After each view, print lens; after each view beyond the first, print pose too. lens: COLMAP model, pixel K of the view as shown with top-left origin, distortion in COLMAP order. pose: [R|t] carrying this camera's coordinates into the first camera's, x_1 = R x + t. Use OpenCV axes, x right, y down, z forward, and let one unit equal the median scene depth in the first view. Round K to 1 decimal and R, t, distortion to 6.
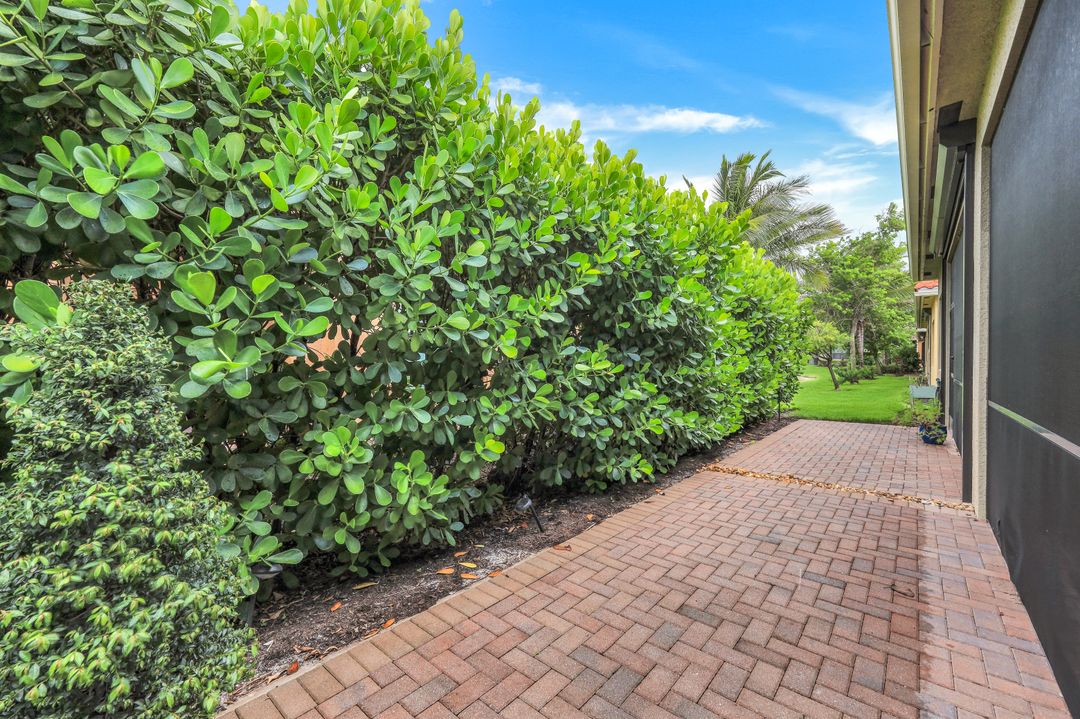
lens RADIAL K [[445.6, 0, 534.5], [0, 445.6, 350.4], [0, 0, 1]] dist [0.000551, 0.000517]
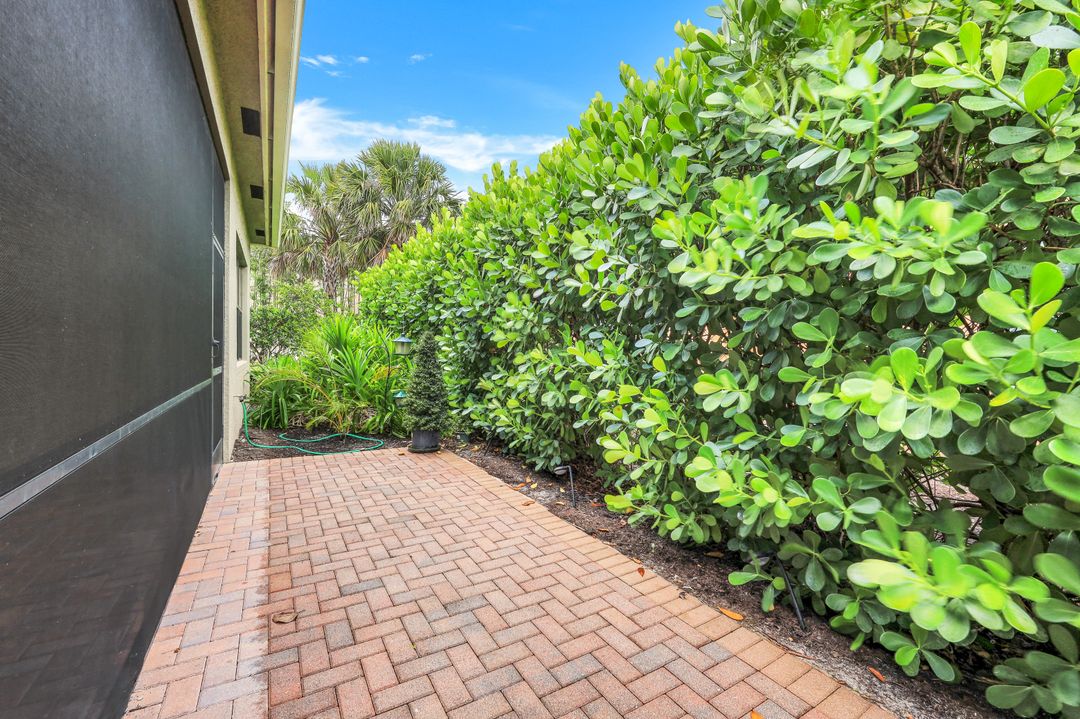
lens RADIAL K [[445.6, 0, 534.5], [0, 445.6, 350.4], [0, 0, 1]] dist [0.000551, 0.000517]
pose [[-0.317825, -0.013596, -0.948052, 1.980330], [-0.008697, 0.999897, -0.011424, 0.069325], [0.948109, 0.004614, -0.317911, 2.289626]]
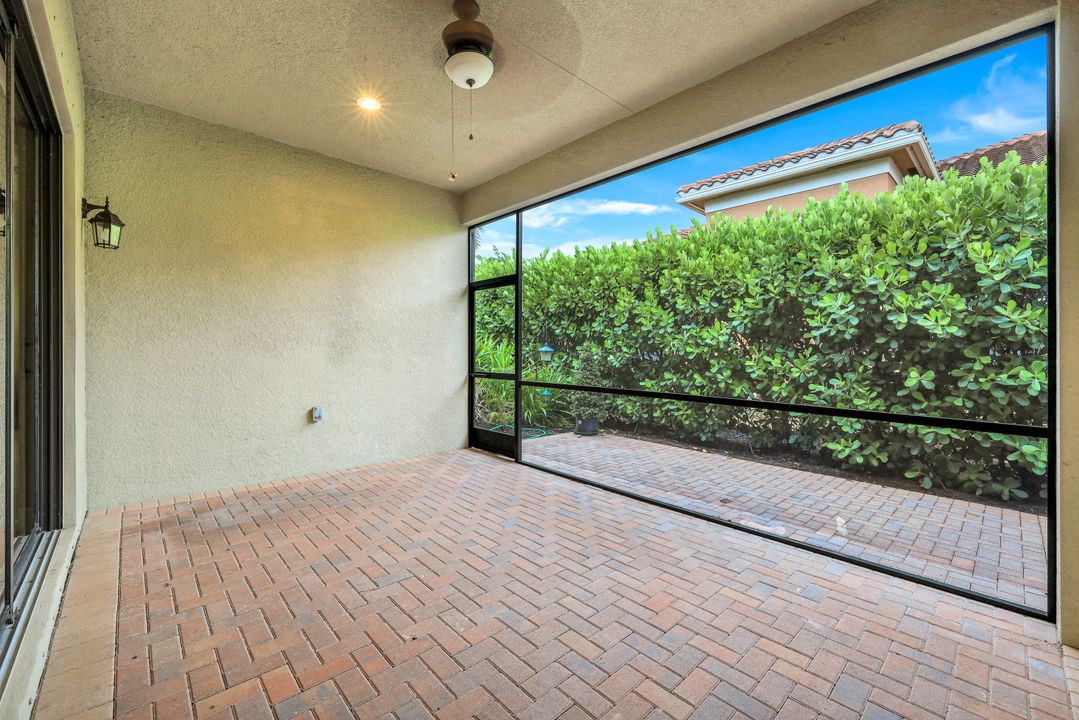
lens RADIAL K [[445.2, 0, 534.0], [0, 445.2, 350.9], [0, 0, 1]] dist [0.000551, 0.000517]
pose [[-0.124706, -0.012888, -0.992110, 3.354880], [-0.002915, 0.999916, -0.012623, 0.020966], [0.992189, 0.001318, -0.124733, 0.666277]]
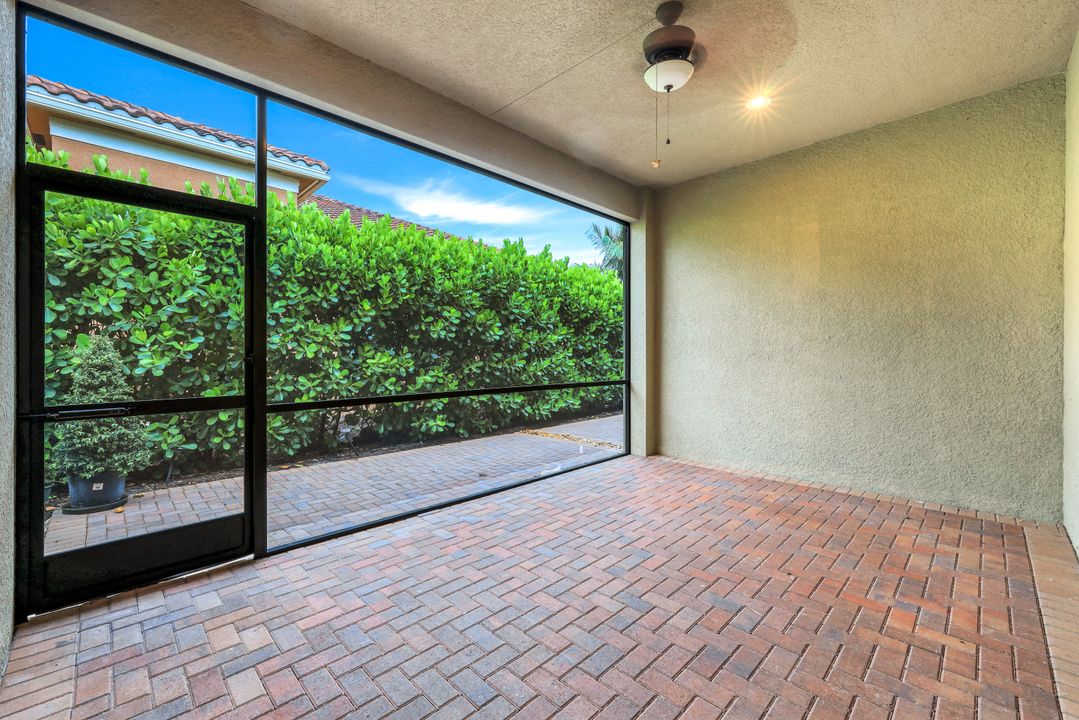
lens RADIAL K [[445.2, 0, 534.0], [0, 445.2, 350.9], [0, 0, 1]] dist [0.000551, 0.000517]
pose [[0.996094, -0.011389, -0.087561, 1.598353], [0.011640, 0.999929, 0.002356, -0.008149], [0.087528, -0.003366, 0.996156, -1.263873]]
